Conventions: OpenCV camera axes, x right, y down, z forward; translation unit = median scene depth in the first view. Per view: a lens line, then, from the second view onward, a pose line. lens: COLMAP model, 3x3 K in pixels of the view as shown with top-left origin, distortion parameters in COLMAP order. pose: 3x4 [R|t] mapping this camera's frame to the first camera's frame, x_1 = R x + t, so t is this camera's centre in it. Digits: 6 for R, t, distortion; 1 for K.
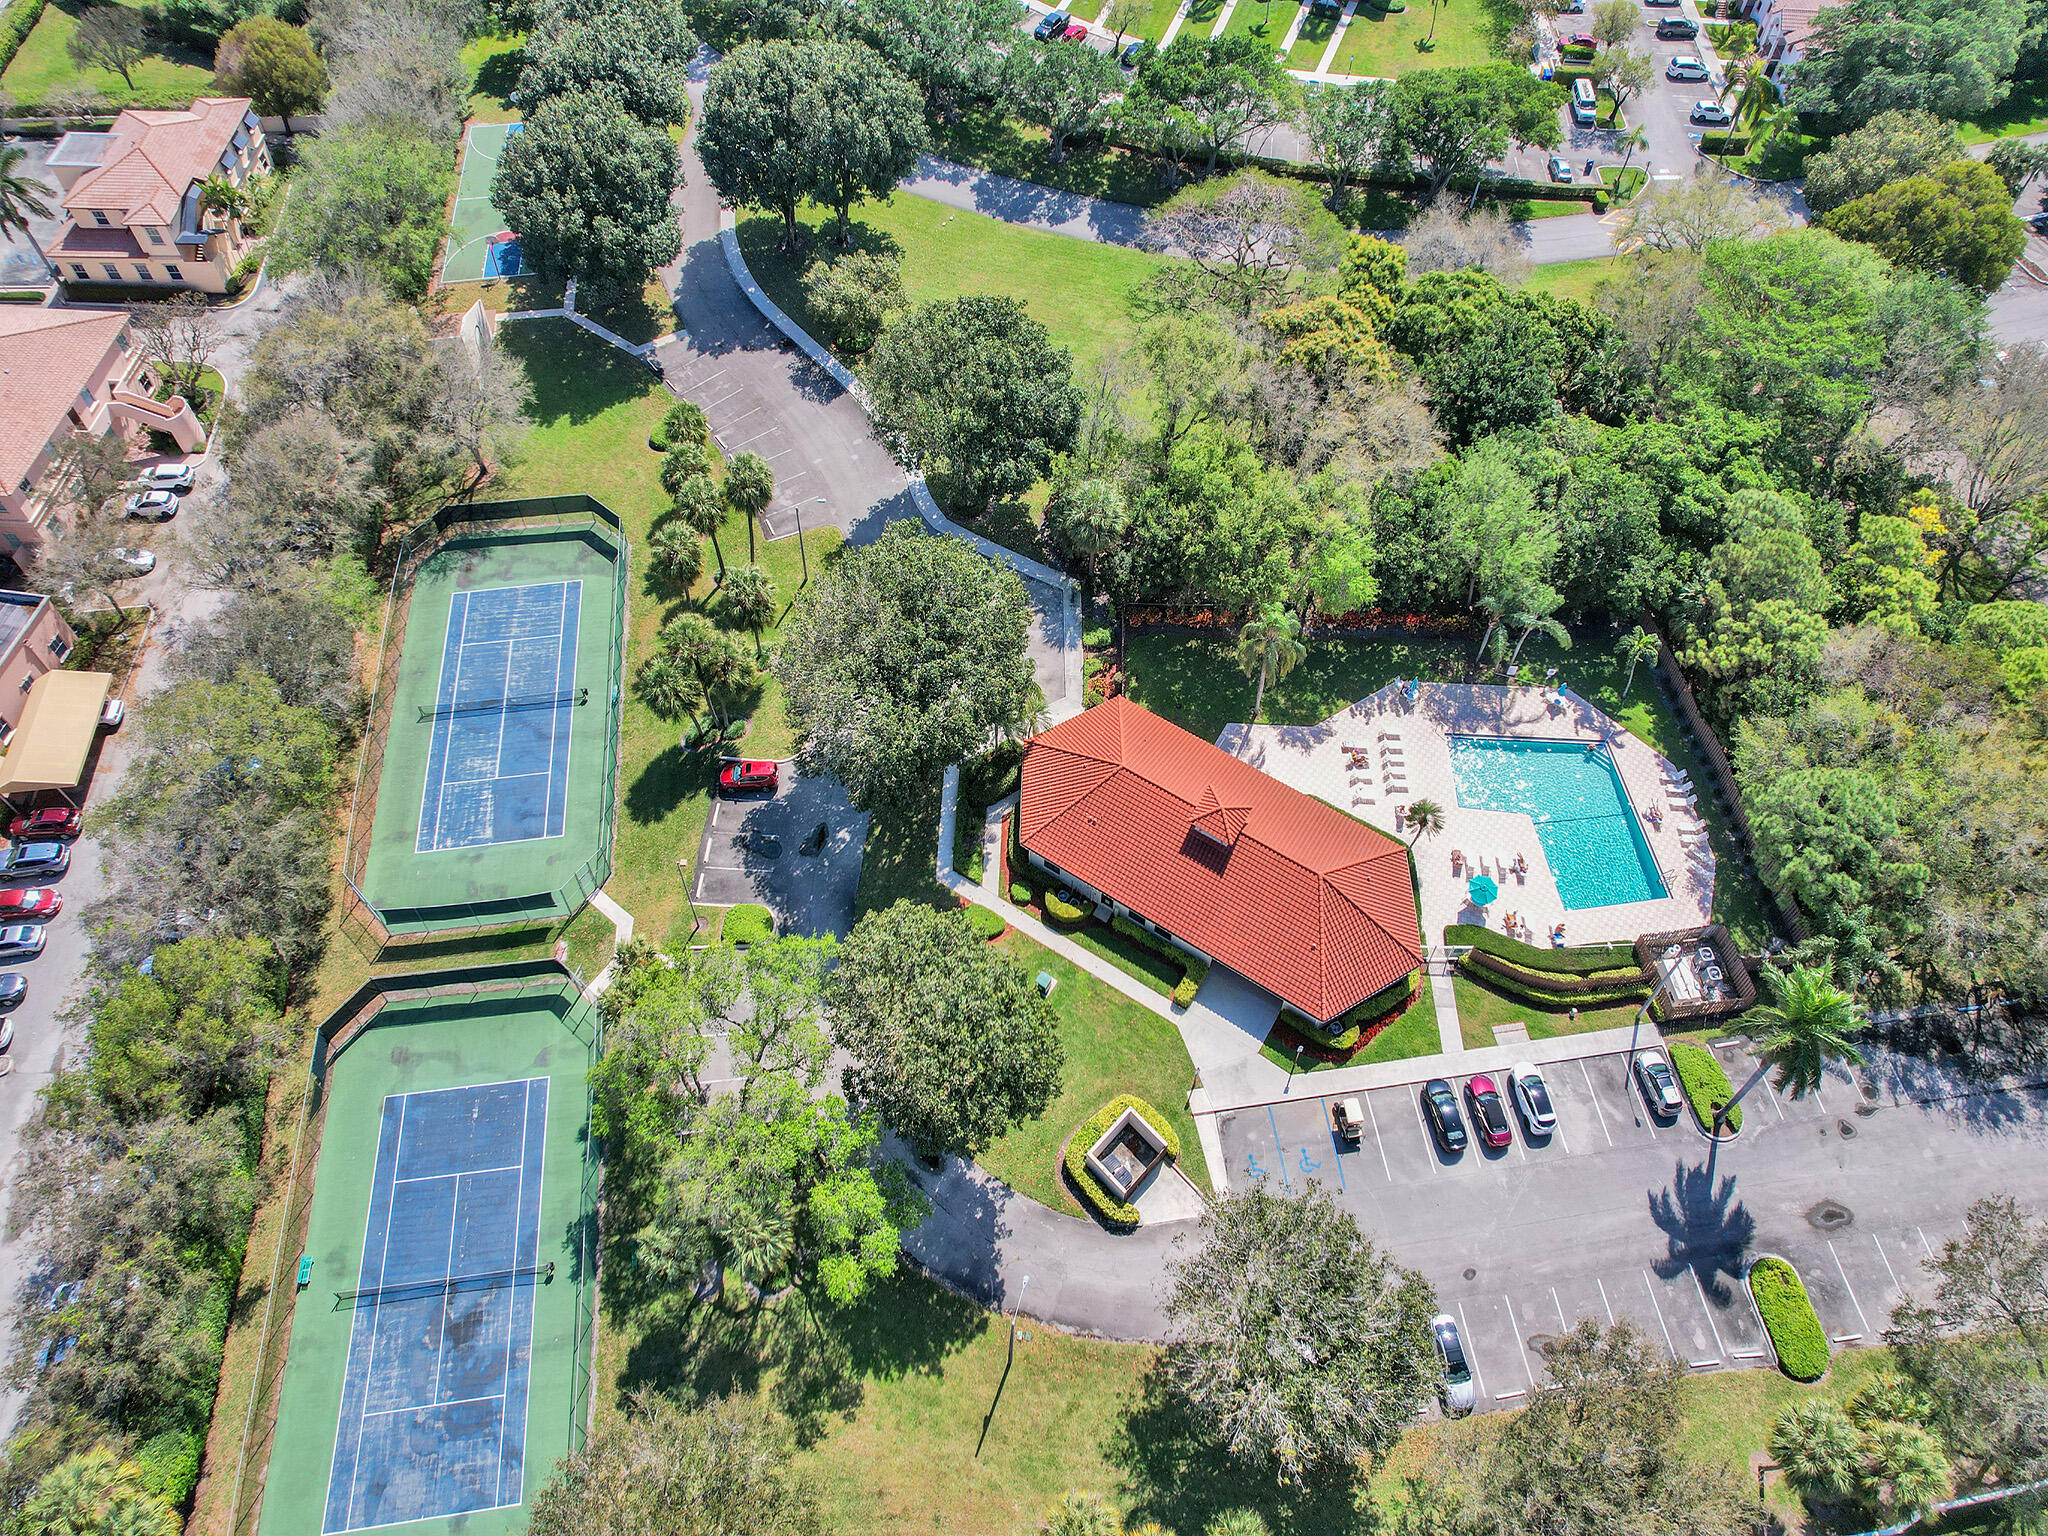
lens RADIAL K [[1297.1, 0, 1020.8], [0, 1297.1, 765.3], [0, 0, 1]] dist [-0.068360, 0.058544]
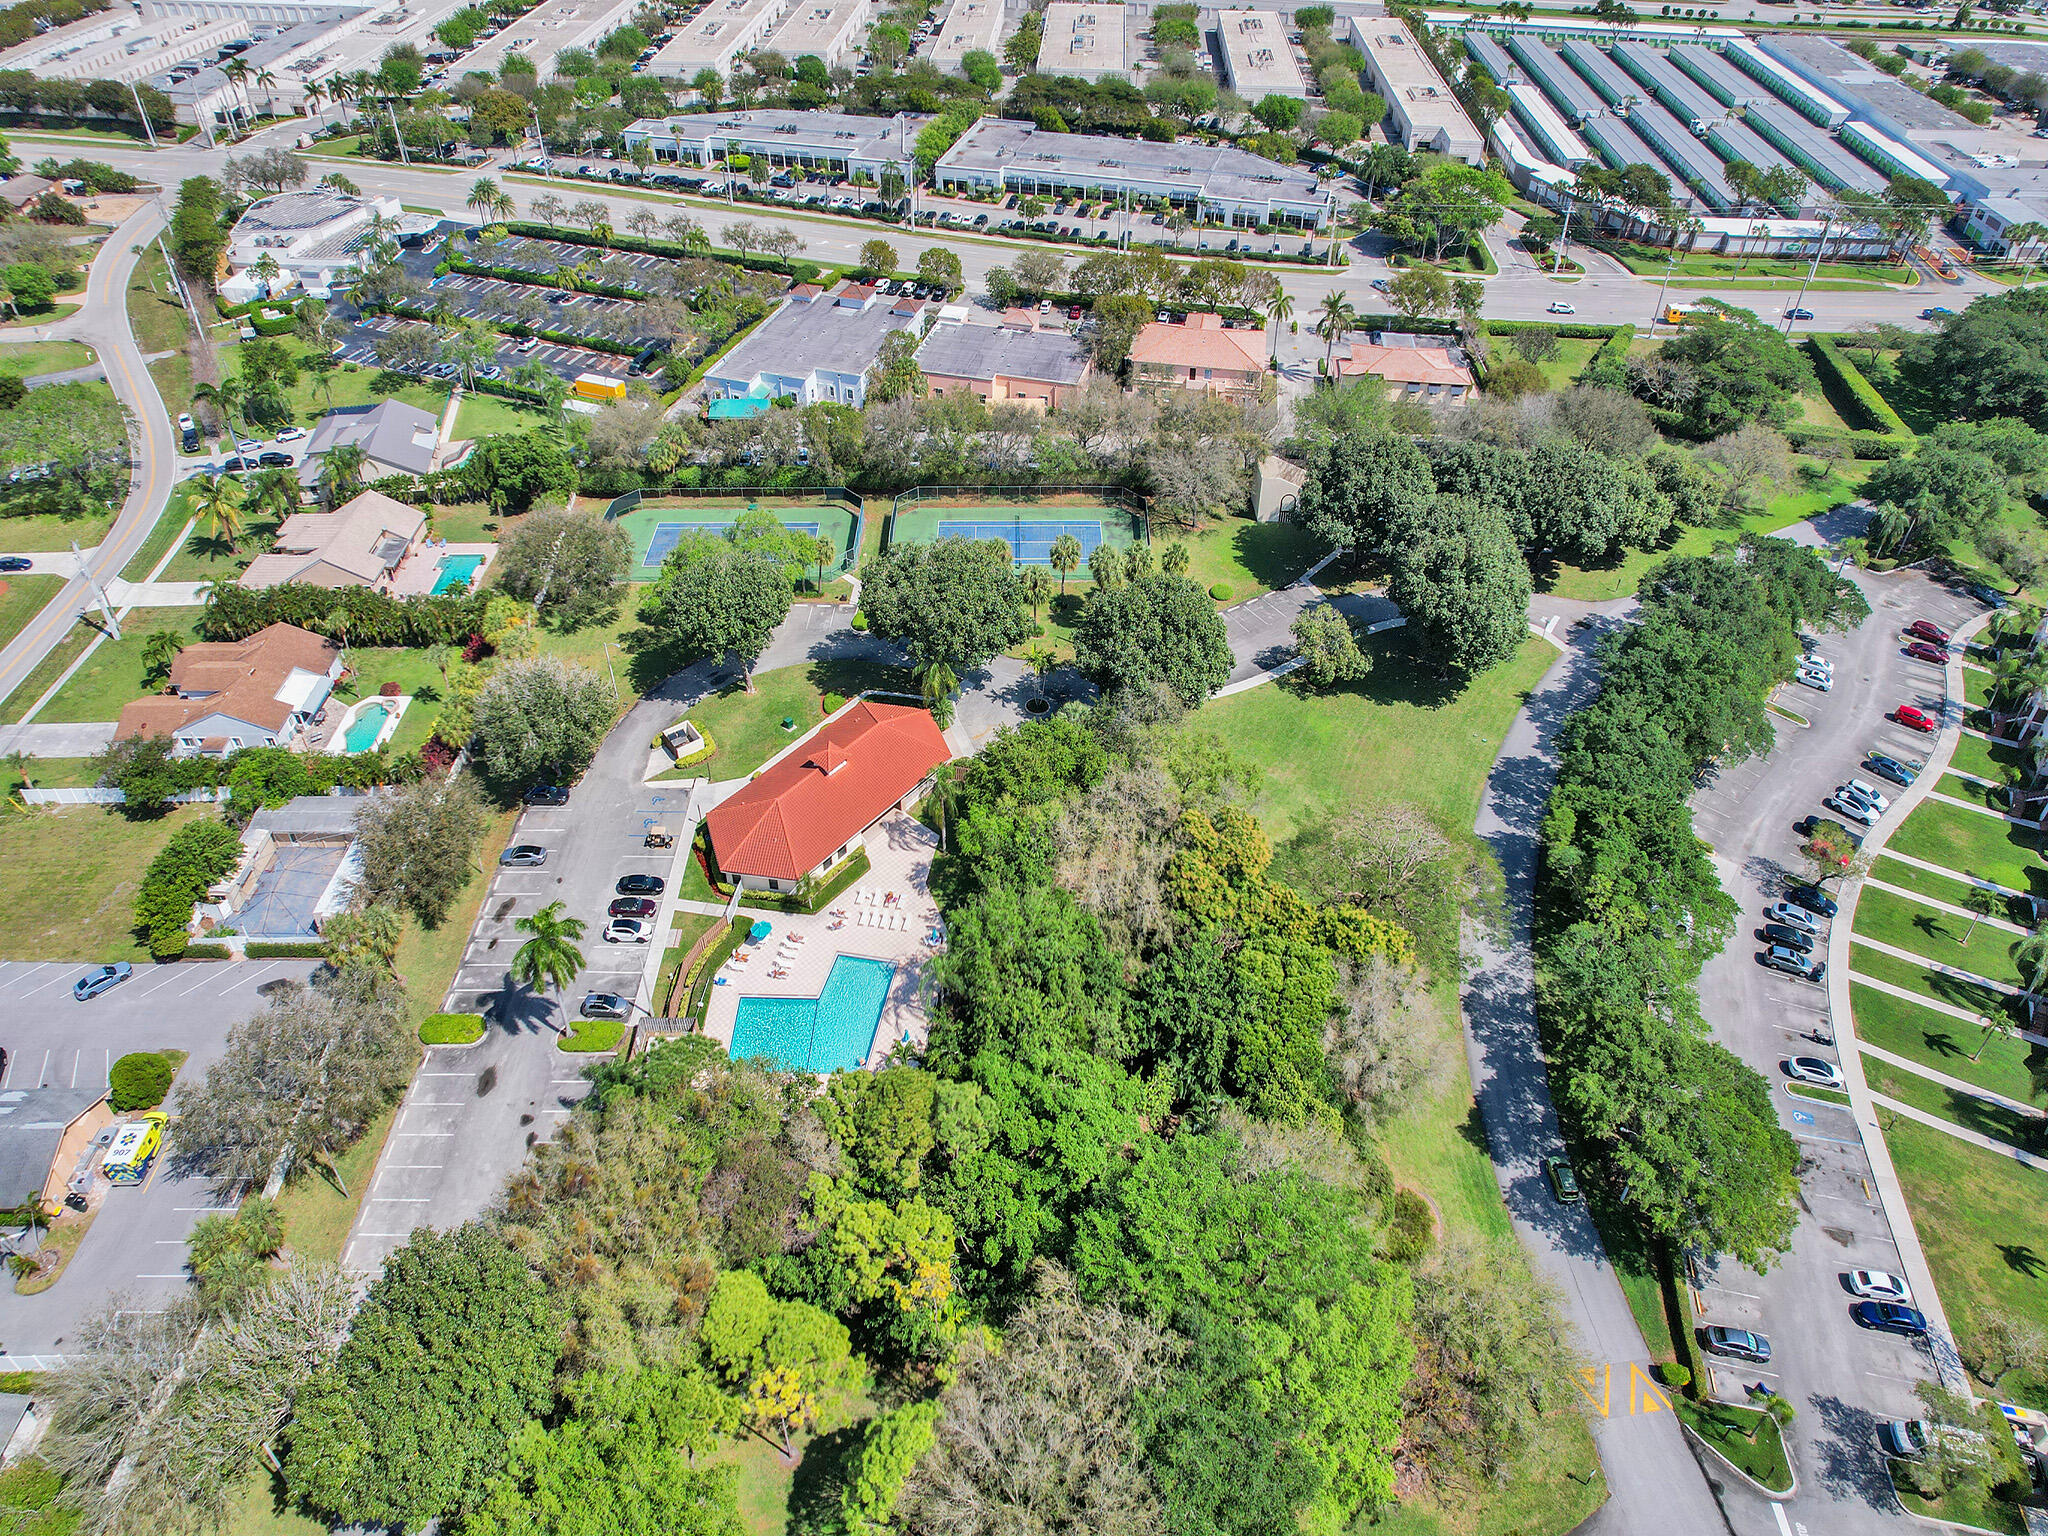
lens RADIAL K [[1297.1, 0, 1020.8], [0, 1297.1, 765.3], [0, 0, 1]] dist [-0.068360, 0.058544]
pose [[-0.186183, 0.657626, -0.729975, 1.243911], [-0.819834, 0.305482, 0.484307, -0.901093], [0.541487, 0.688628, 0.482268, 0.331284]]
